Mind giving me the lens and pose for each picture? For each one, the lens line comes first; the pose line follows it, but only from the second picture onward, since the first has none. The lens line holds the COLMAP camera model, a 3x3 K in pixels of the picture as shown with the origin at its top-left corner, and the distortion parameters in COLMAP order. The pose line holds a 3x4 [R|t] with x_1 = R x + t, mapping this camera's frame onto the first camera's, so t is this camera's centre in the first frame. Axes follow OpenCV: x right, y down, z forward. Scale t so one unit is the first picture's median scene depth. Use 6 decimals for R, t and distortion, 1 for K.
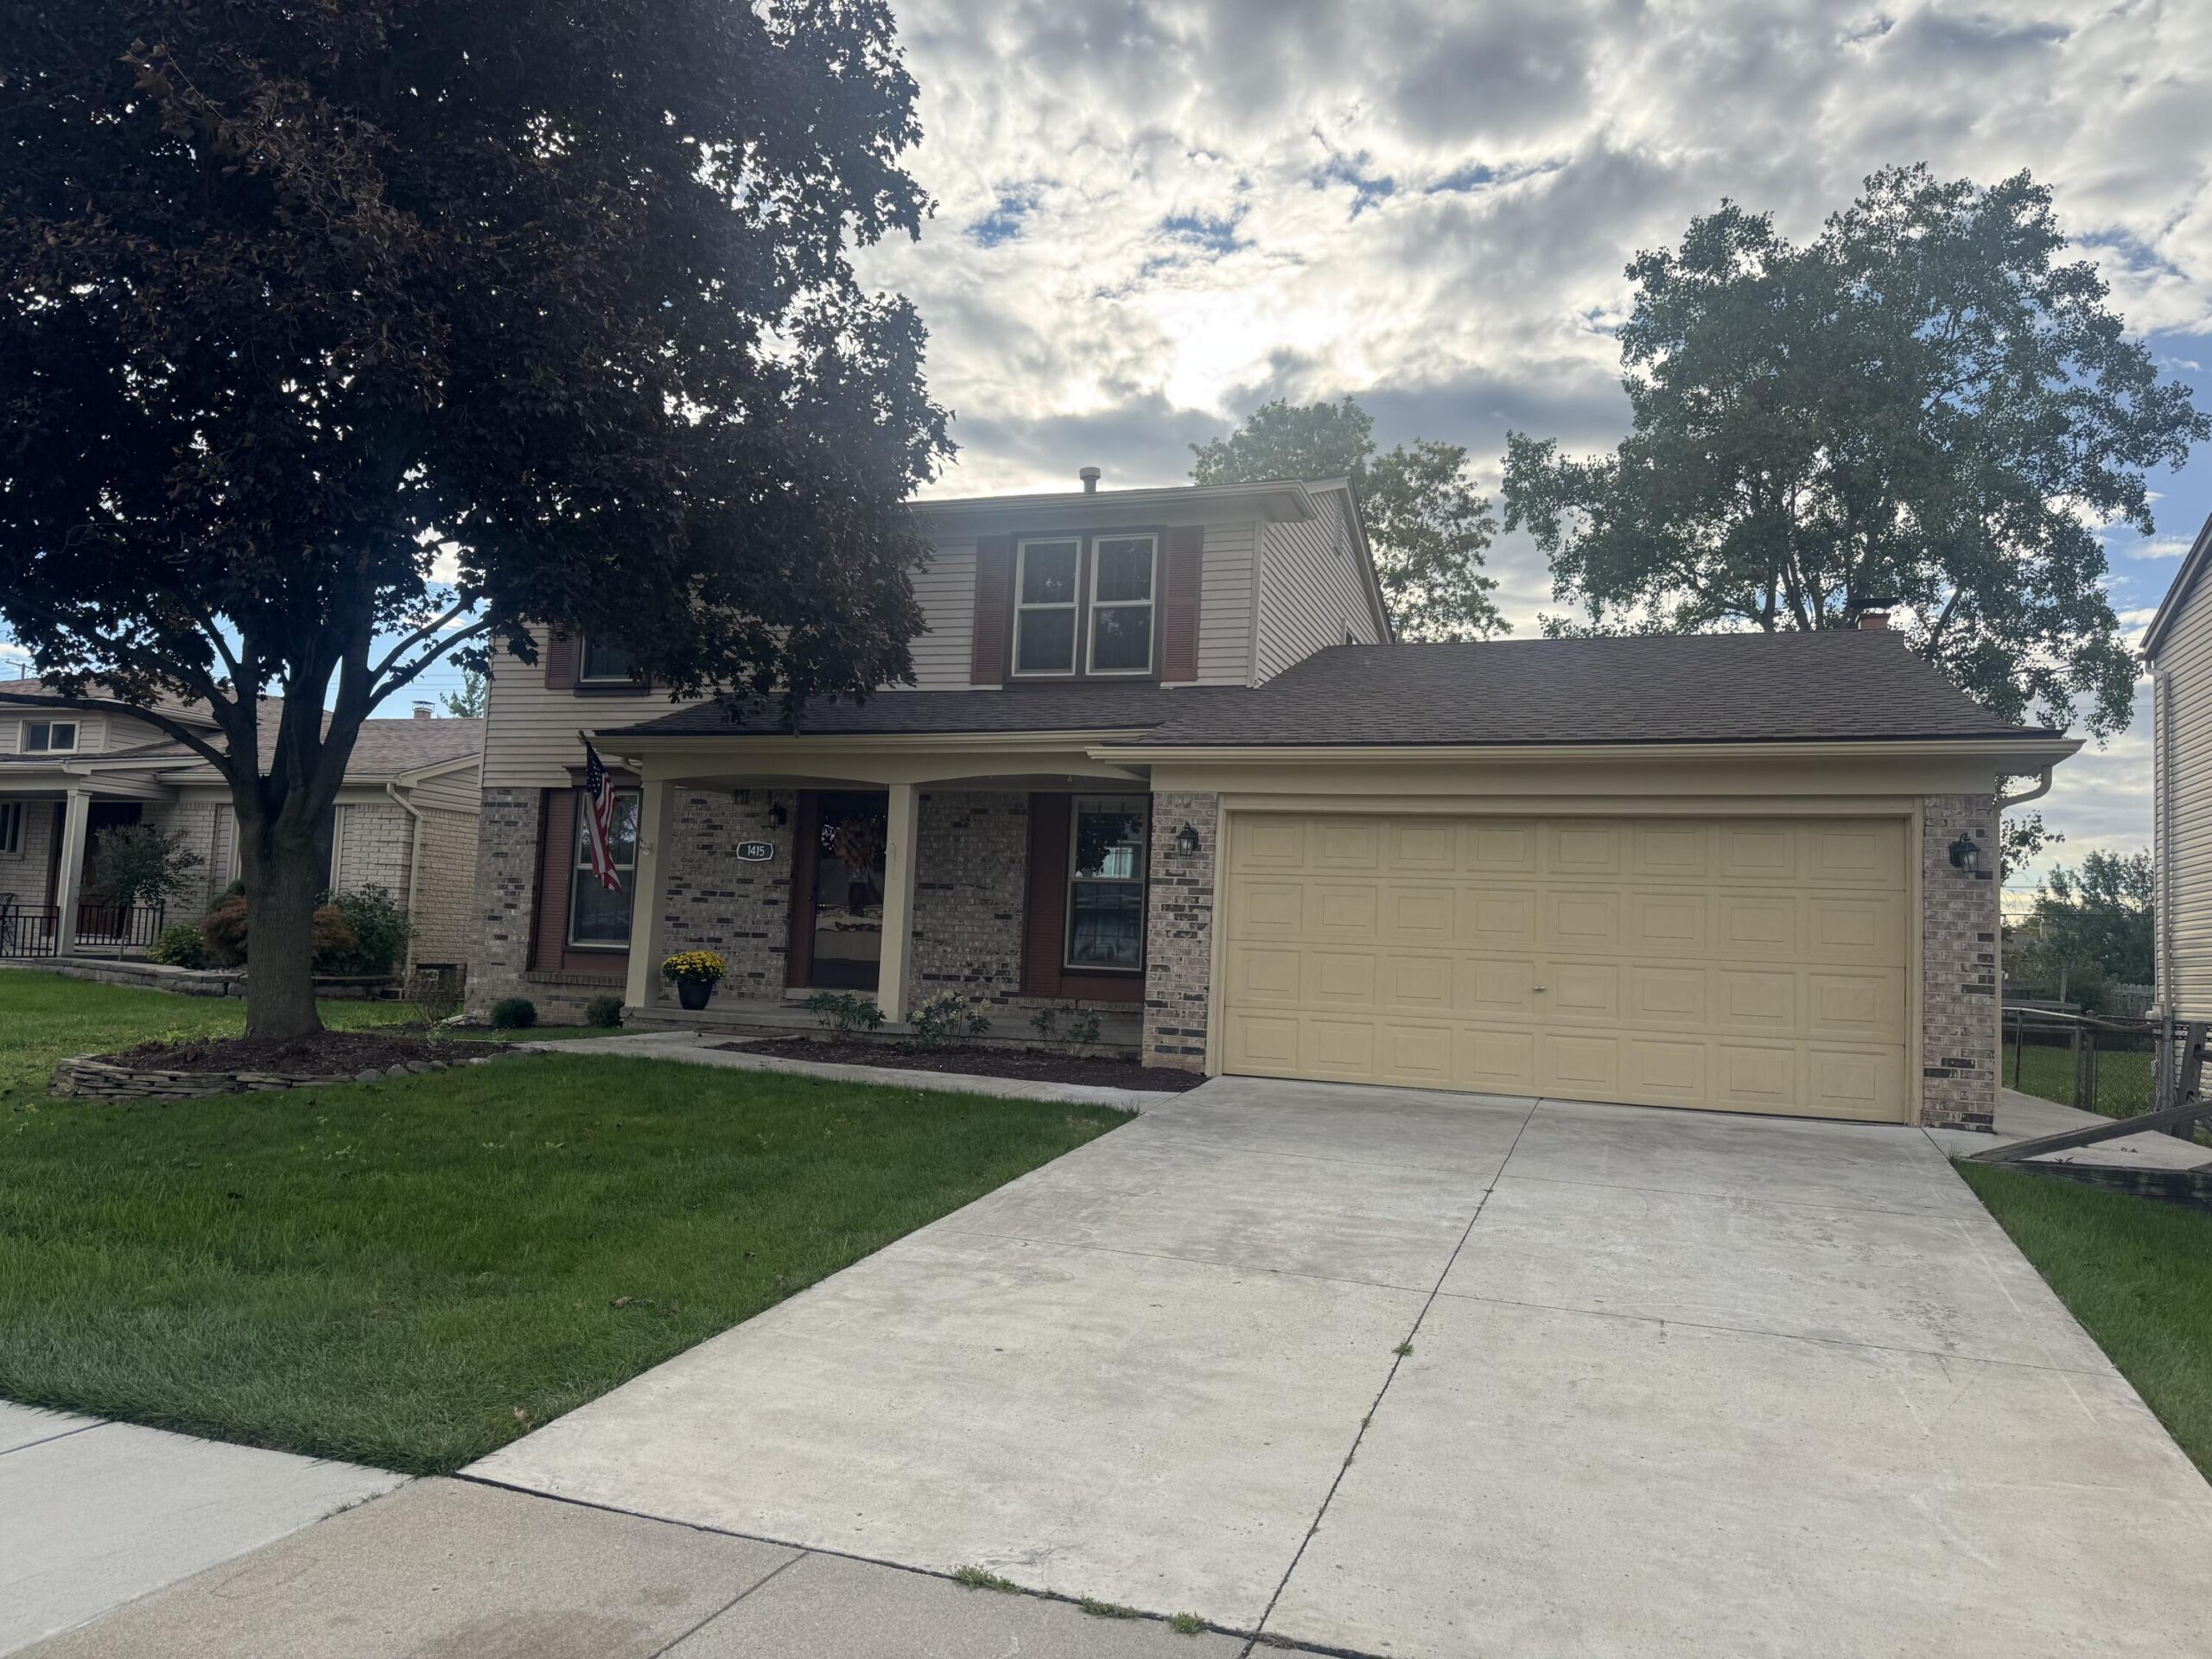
lens RADIAL K [[1562.1, 0, 1111.3], [0, 1562.1, 860.0], [0, 0, 1]] dist [0.105156, -0.135458]
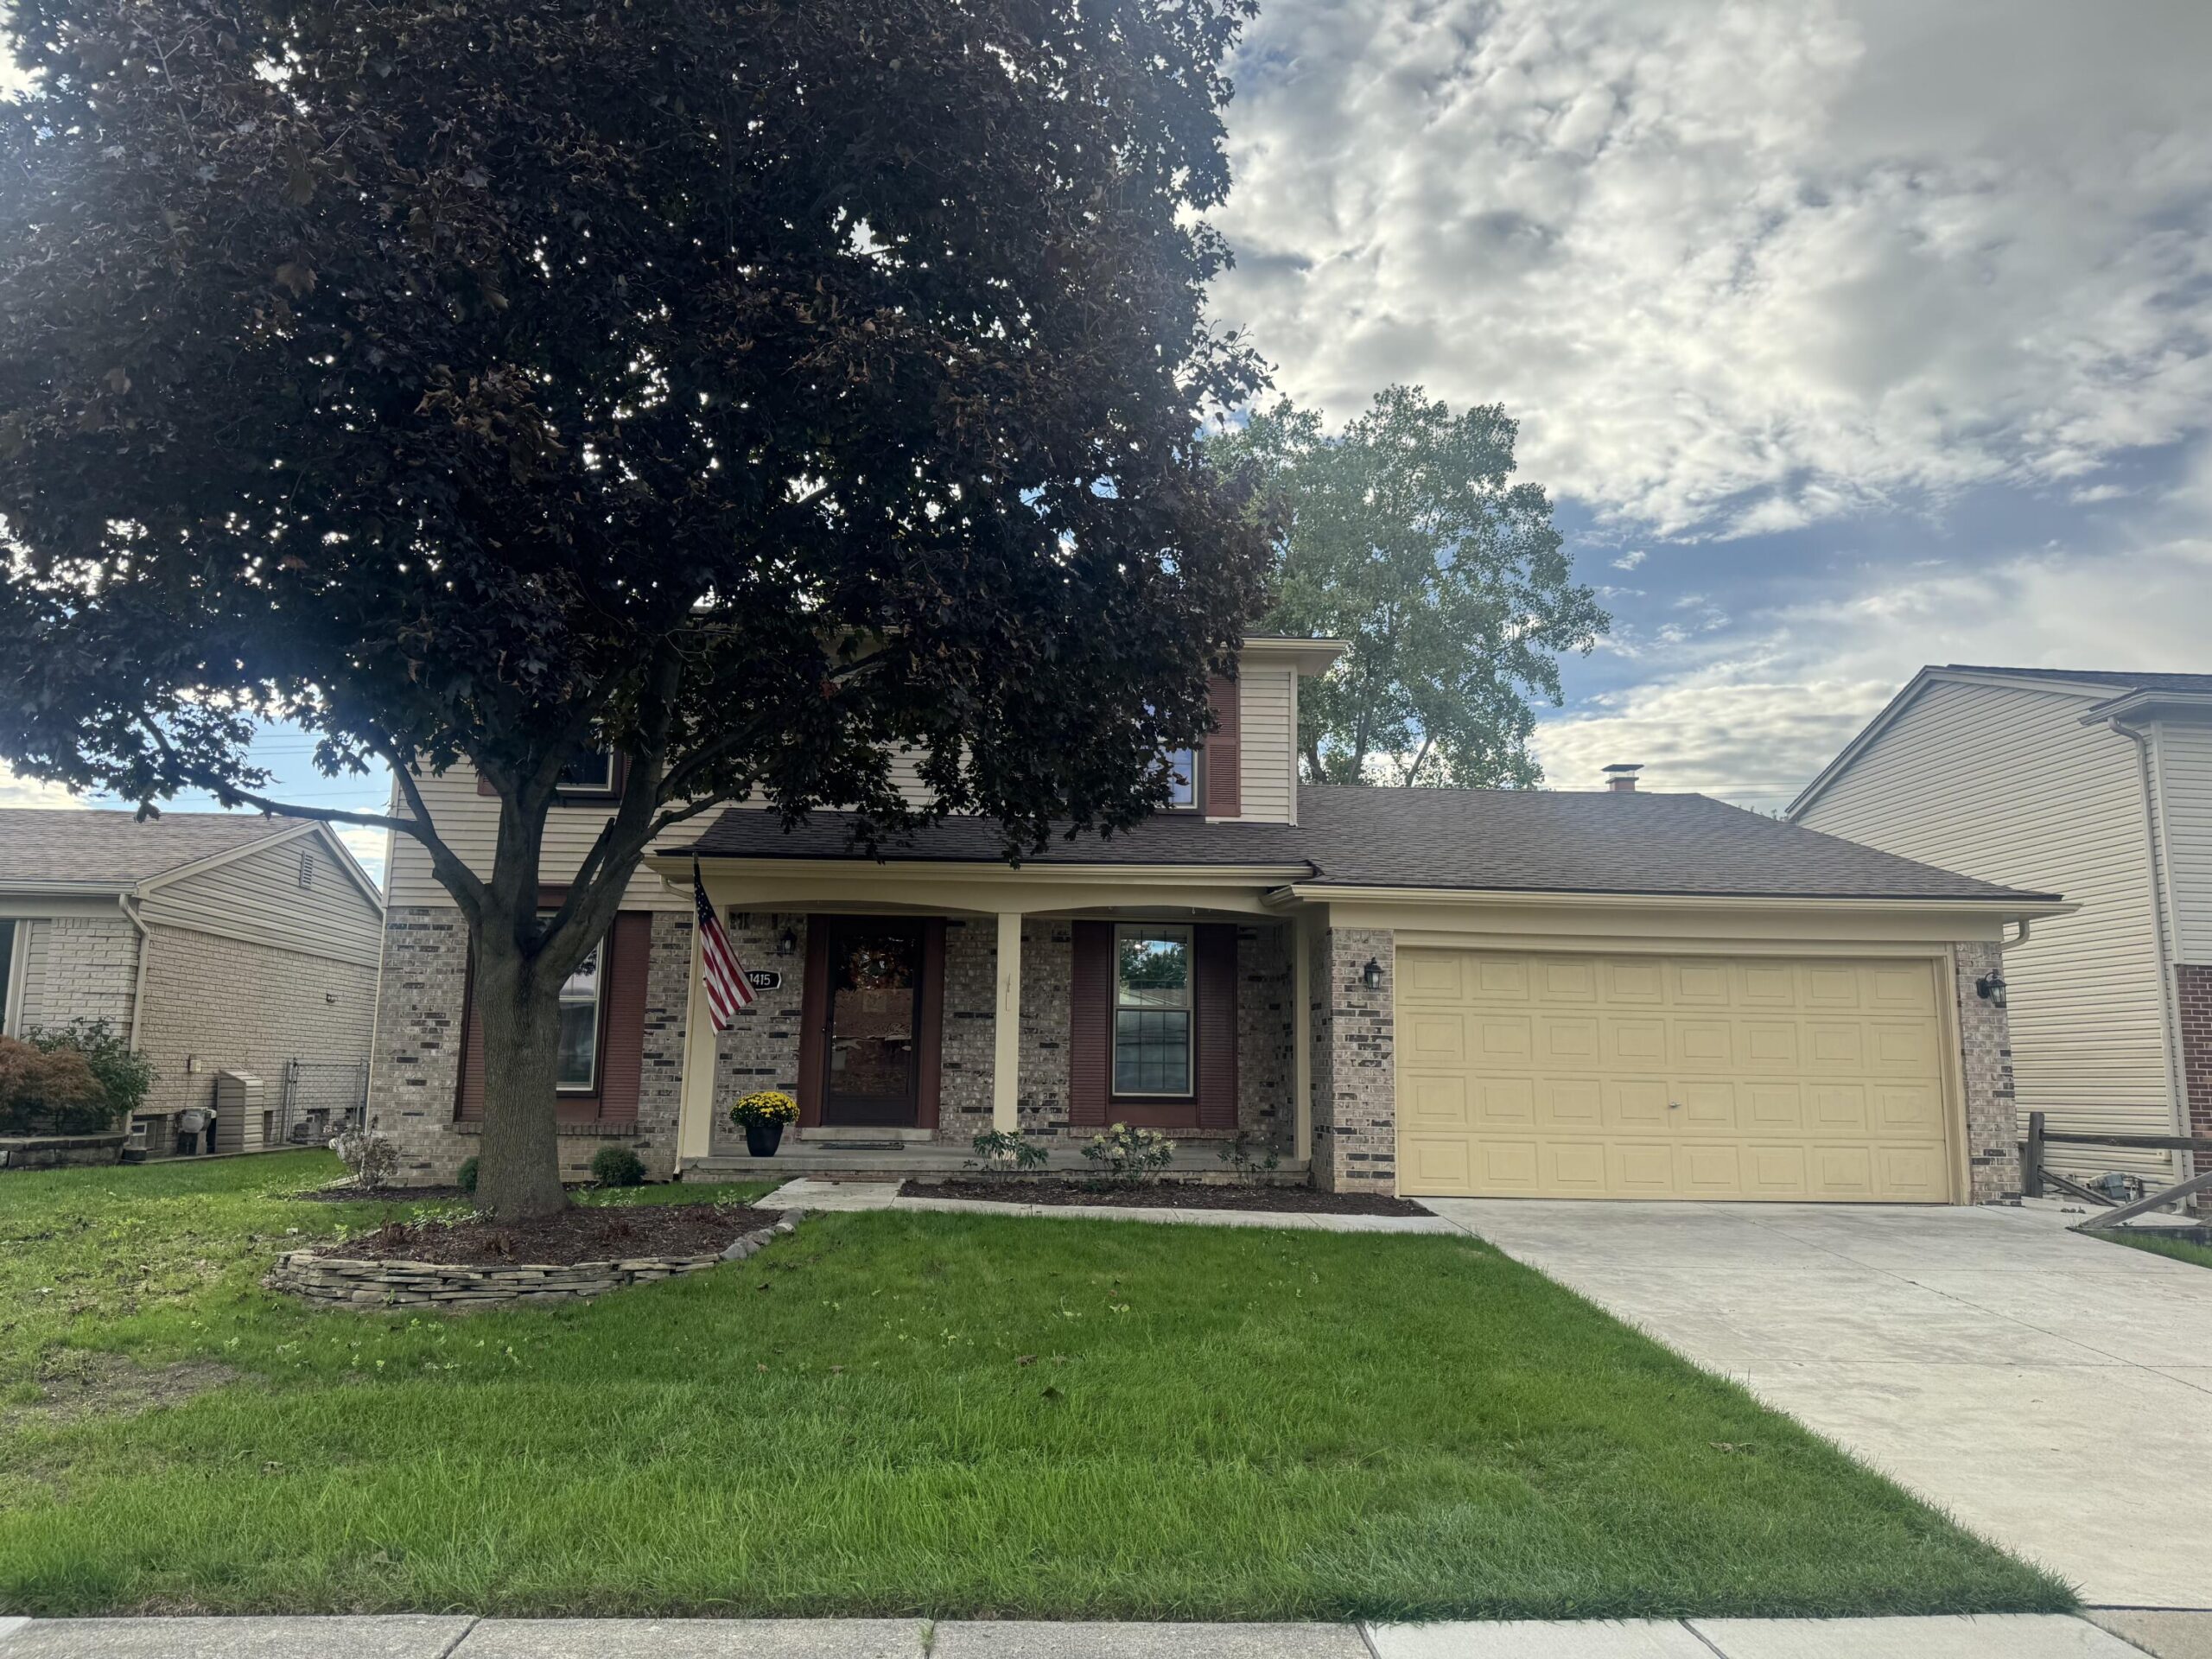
lens RADIAL K [[1563.8, 0, 1104.6], [0, 1563.8, 846.2], [0, 0, 1]] dist [0.120747, -0.211561]
pose [[0.919048, 0.027963, 0.393153, -0.476131], [0.000953, 0.997320, -0.073162, -0.018857], [-0.394145, 0.067615, 0.916558, 0.073626]]
